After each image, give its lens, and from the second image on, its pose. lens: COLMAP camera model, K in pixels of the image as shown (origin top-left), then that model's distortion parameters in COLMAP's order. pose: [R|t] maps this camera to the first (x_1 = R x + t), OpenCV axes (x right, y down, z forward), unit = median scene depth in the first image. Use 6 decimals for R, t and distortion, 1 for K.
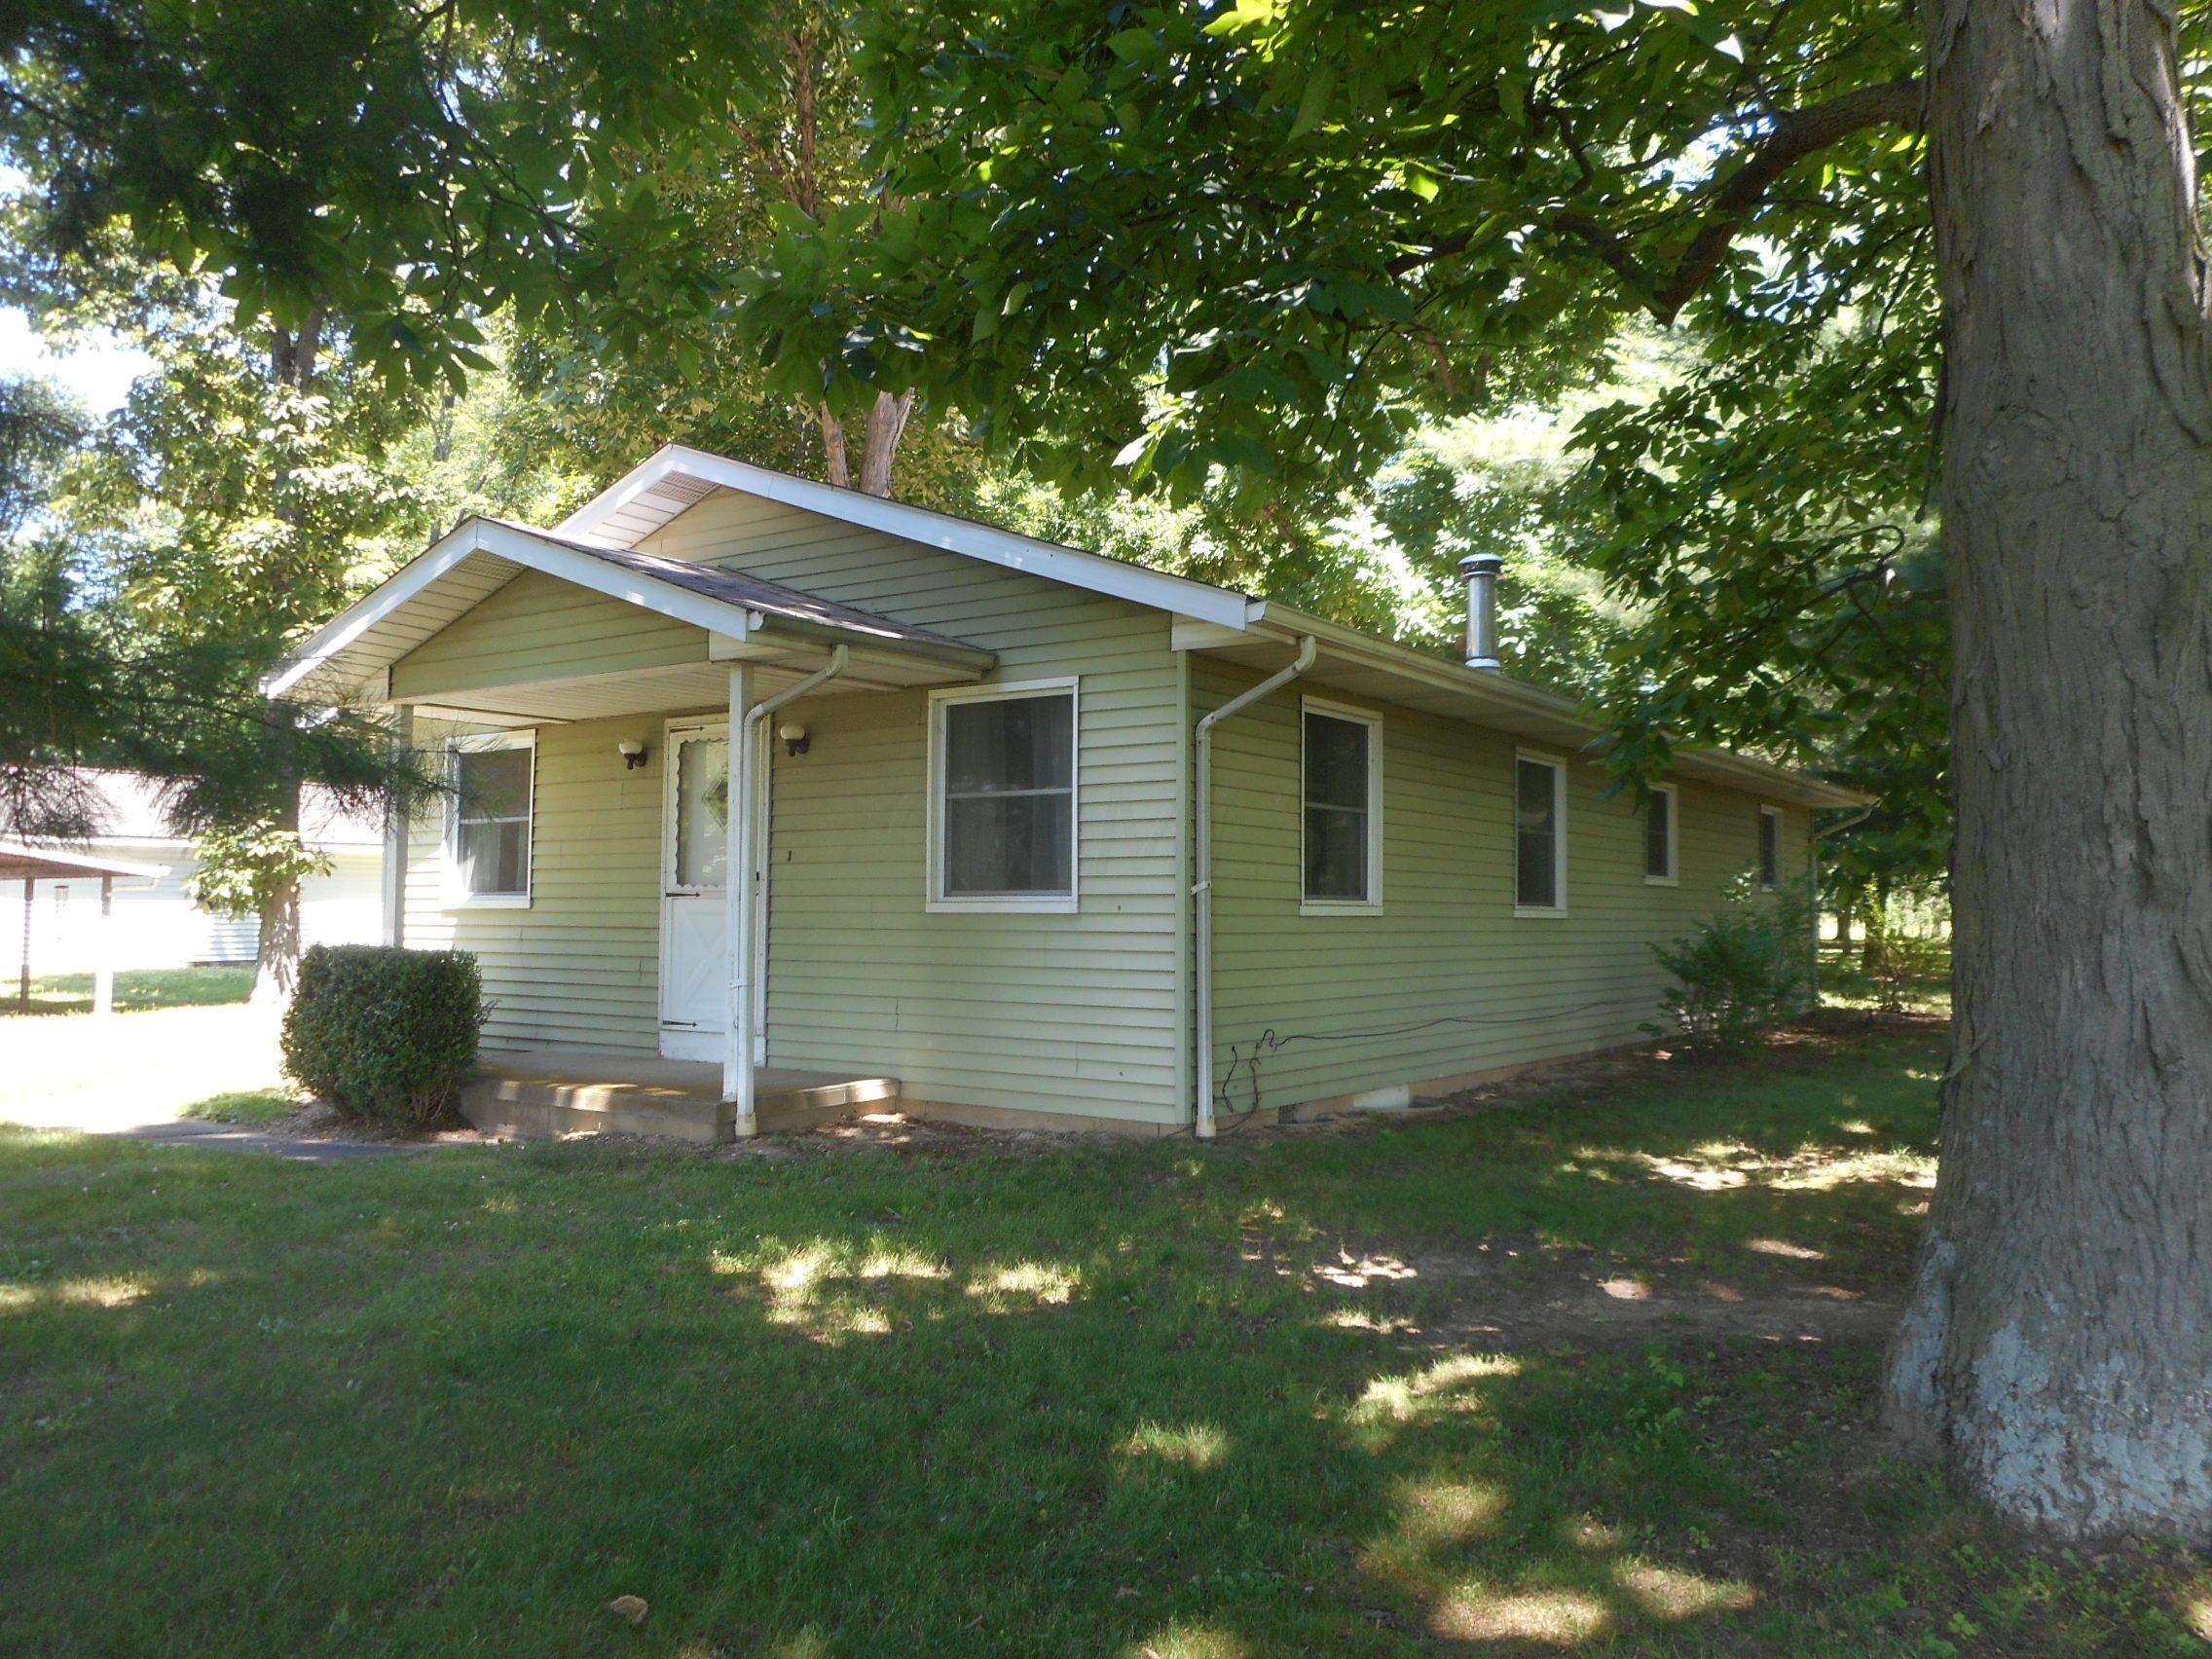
lens RADIAL K [[1684.0, 0, 1096.1], [0, 1684.0, 830.4], [0, 0, 1]] dist [0.007541, 0.002104]
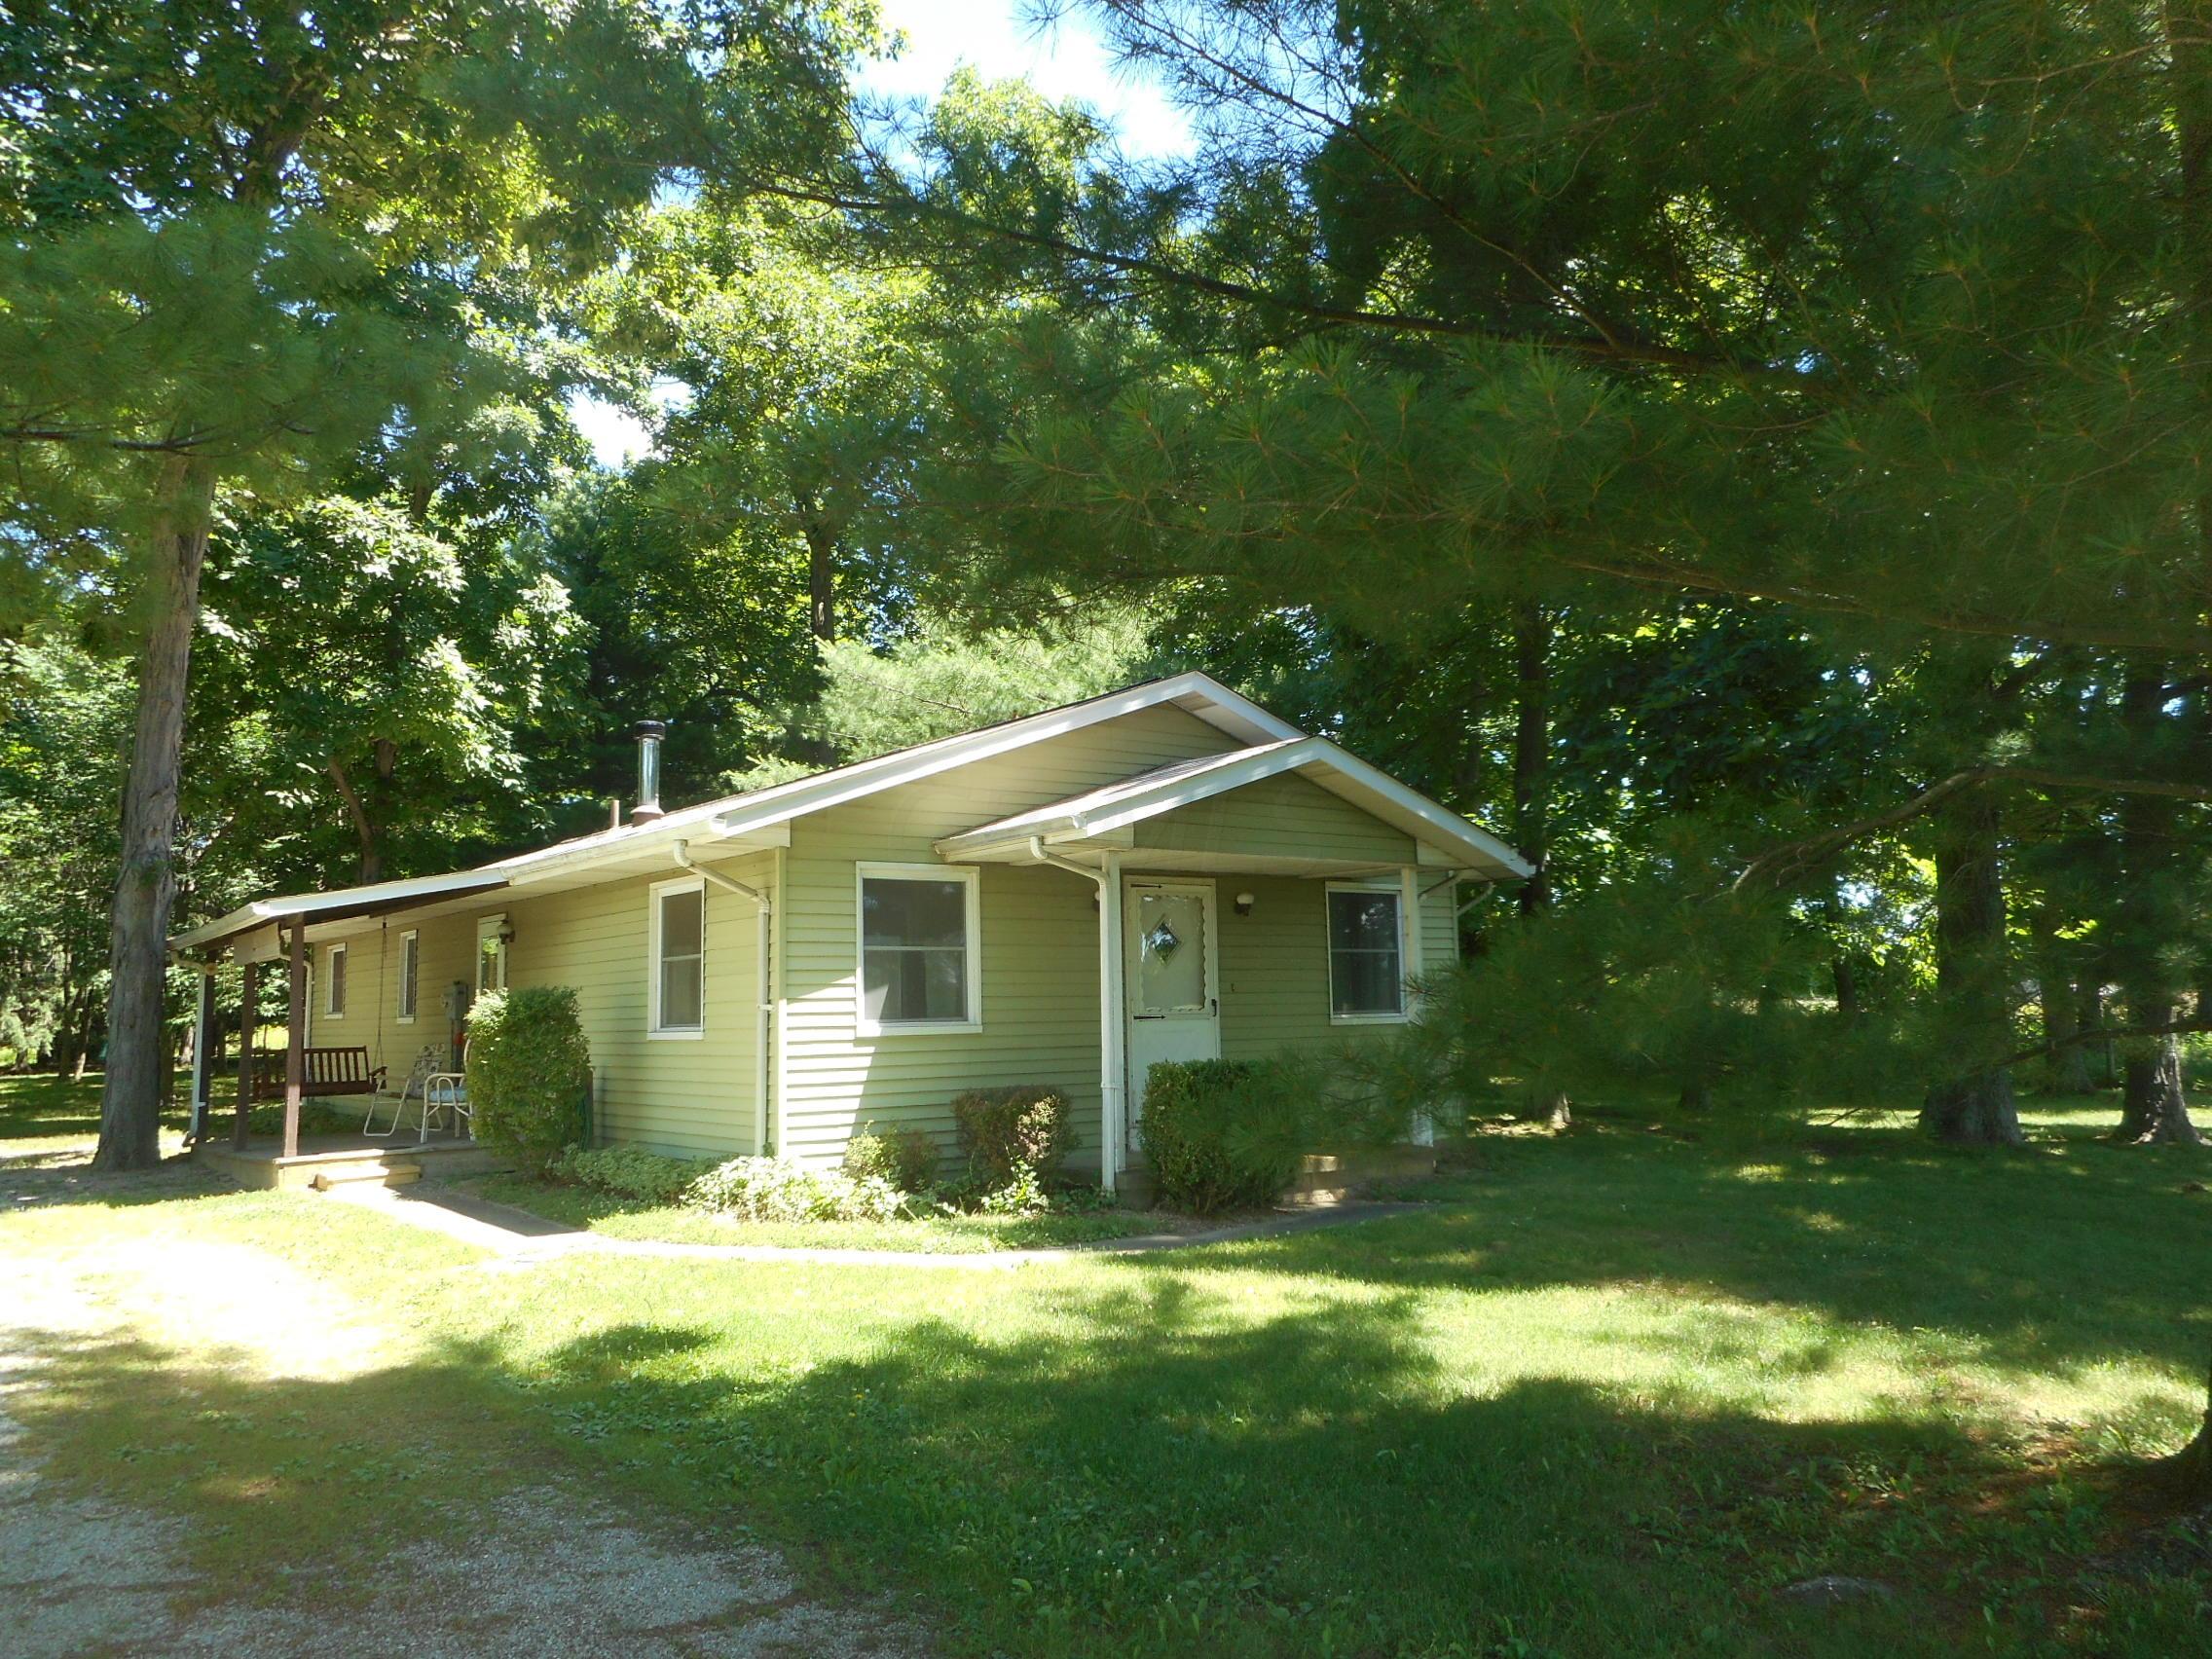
lens RADIAL K [[1684.0, 0, 1096.1], [0, 1684.0, 830.4], [0, 0, 1]] dist [0.007541, 0.002104]
pose [[0.287289, 0.090379, 0.953571, -1.702616], [-0.026647, 0.995907, -0.086364, 0.009687], [-0.957473, -0.000599, 0.288521, 0.767034]]
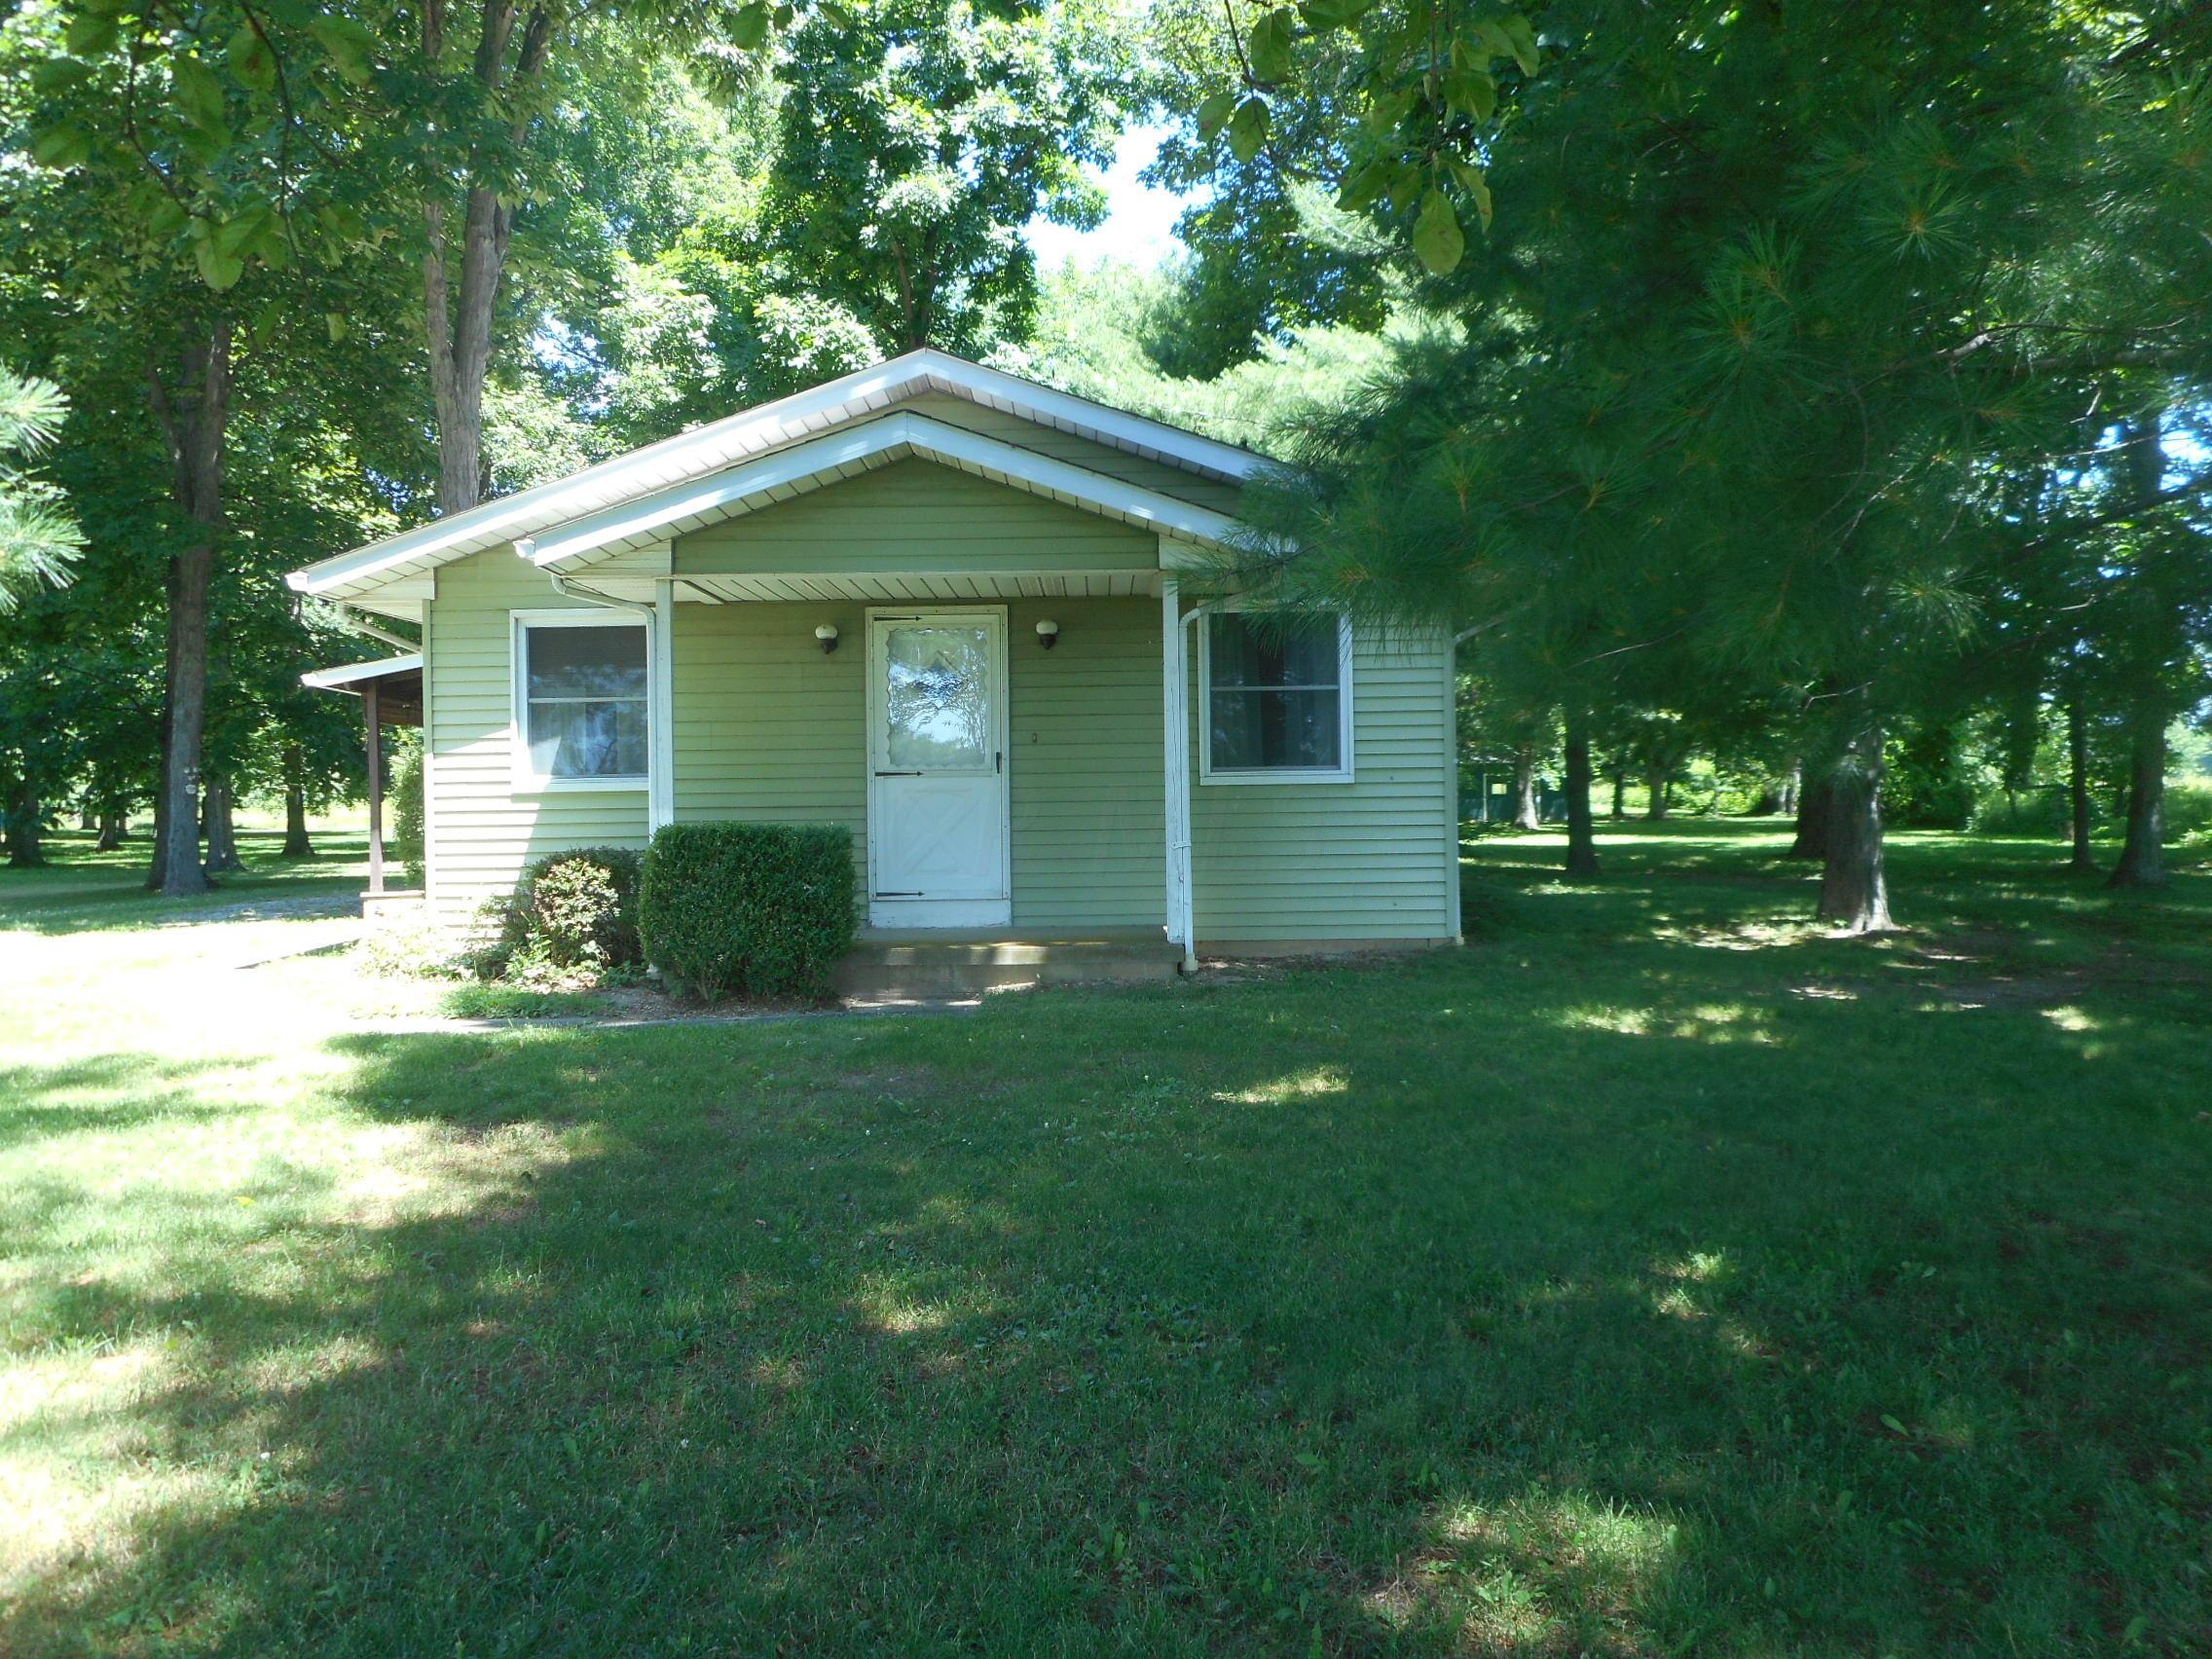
lens RADIAL K [[1684.0, 0, 1096.1], [0, 1684.0, 830.4], [0, 0, 1]] dist [0.007541, 0.002104]
pose [[0.814454, -0.028778, 0.579514, -0.878967], [-0.011061, 0.997818, 0.065097, 0.003343], [-0.580122, -0.059428, 0.812359, 0.063183]]
